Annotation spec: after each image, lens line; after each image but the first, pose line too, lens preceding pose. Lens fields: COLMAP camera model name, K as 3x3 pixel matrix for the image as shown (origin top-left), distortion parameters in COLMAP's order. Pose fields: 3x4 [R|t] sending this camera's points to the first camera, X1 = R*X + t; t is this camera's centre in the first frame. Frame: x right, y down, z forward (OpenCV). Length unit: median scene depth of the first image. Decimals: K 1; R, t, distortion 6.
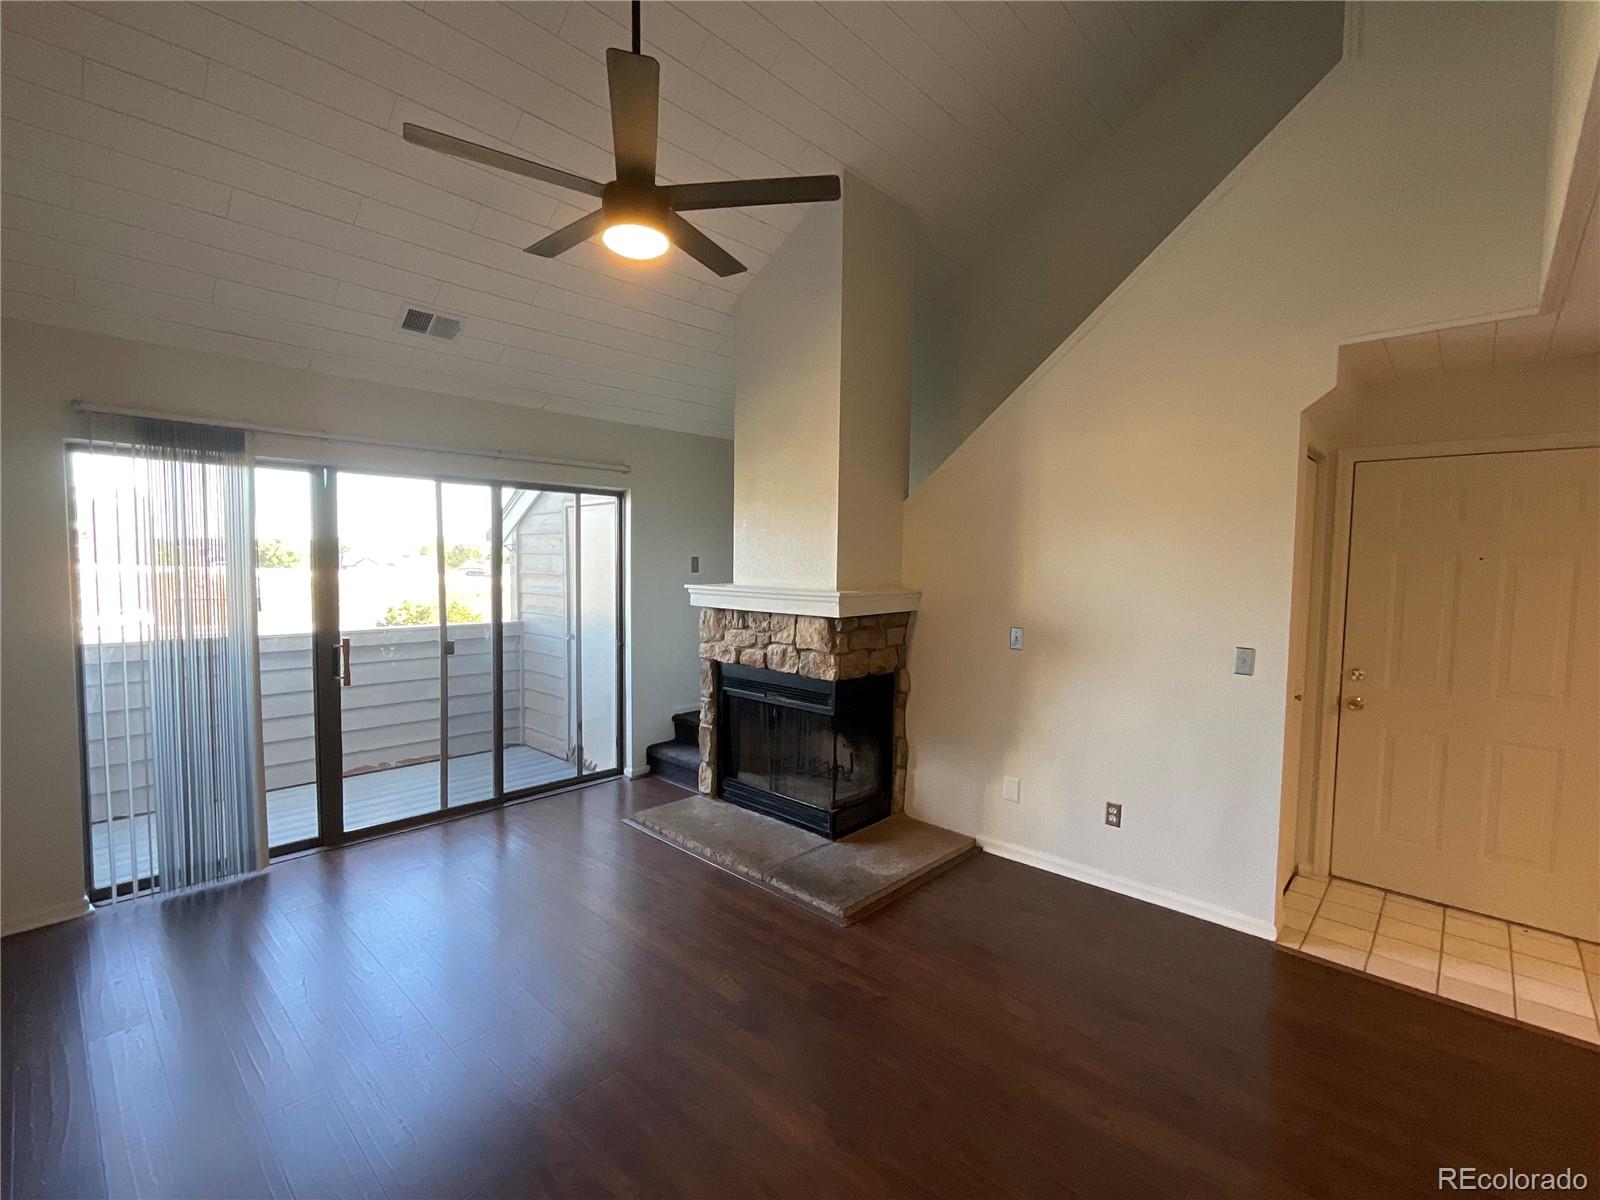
lens RADIAL K [[729.9, 0, 799.4], [0, 729.9, 594.4], [0, 0, 1]] dist [-0.000083, 0.000524]
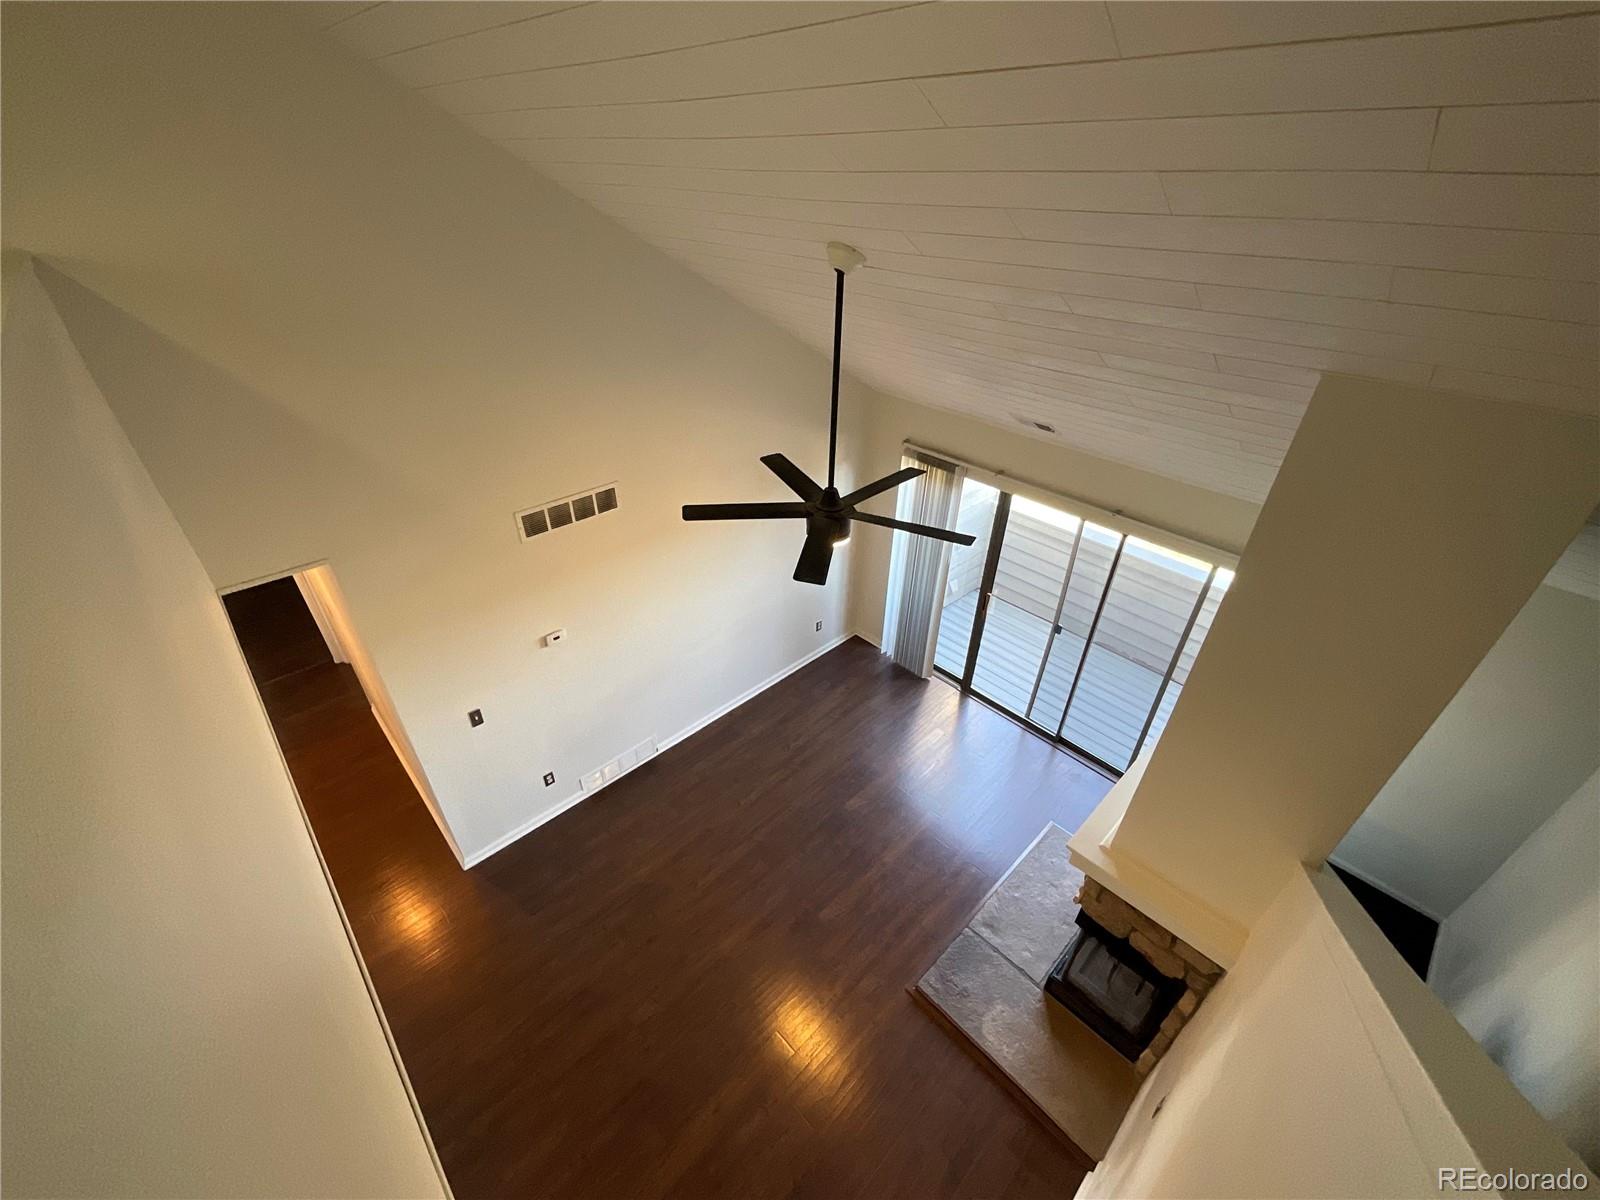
lens RADIAL K [[660.8, 0, 799.4], [0, 660.8, 608.5], [0, 0, 1]] dist [0.013165, -0.000030]
pose [[-0.044883, 0.555843, -0.830075, 0.581415], [-0.065781, 0.827465, 0.557652, -0.668951], [0.996824, 0.079632, -0.000575, 0.596793]]
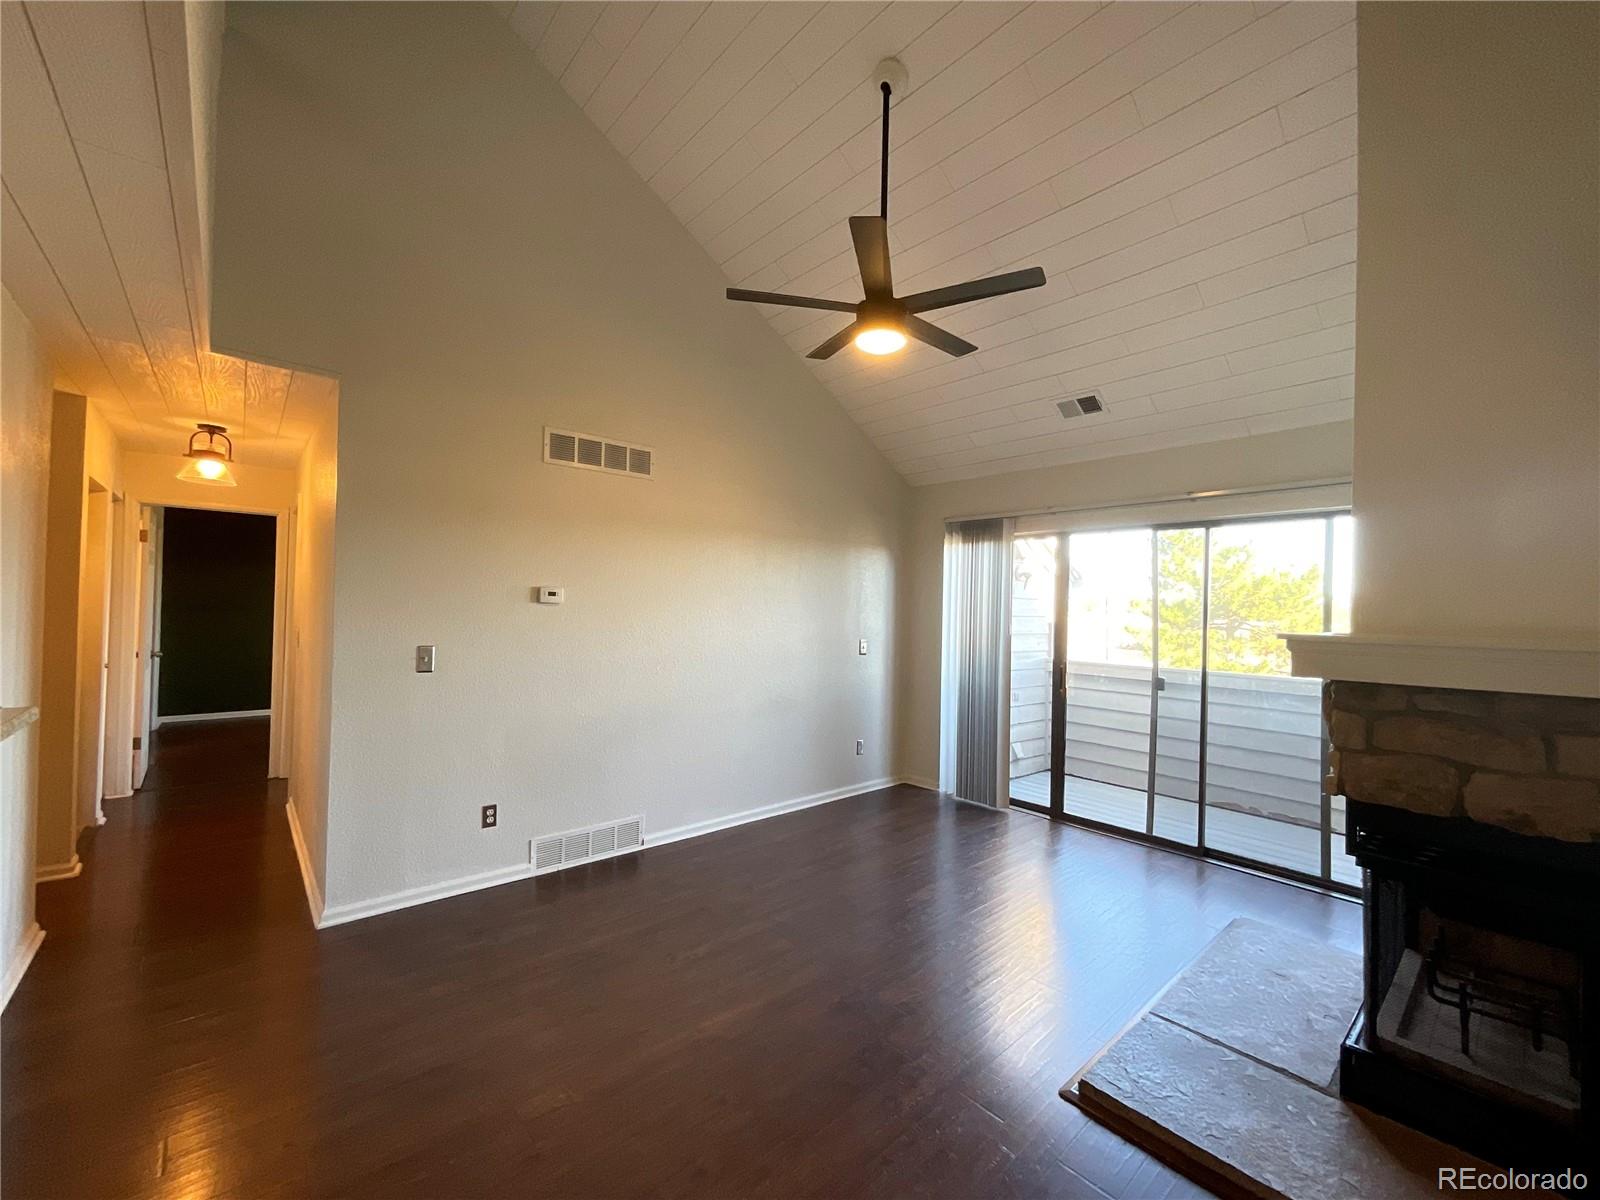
lens RADIAL K [[652.0, 0, 800.0], [0, 652.0, 600.0], [0, 0, 1]] dist [-0.001730, 0.000234]
pose [[-0.087197, -0.025352, -0.995868, 0.584965], [-0.074555, 0.997039, -0.018853, 0.008375], [0.993397, 0.072603, -0.088829, 0.620835]]
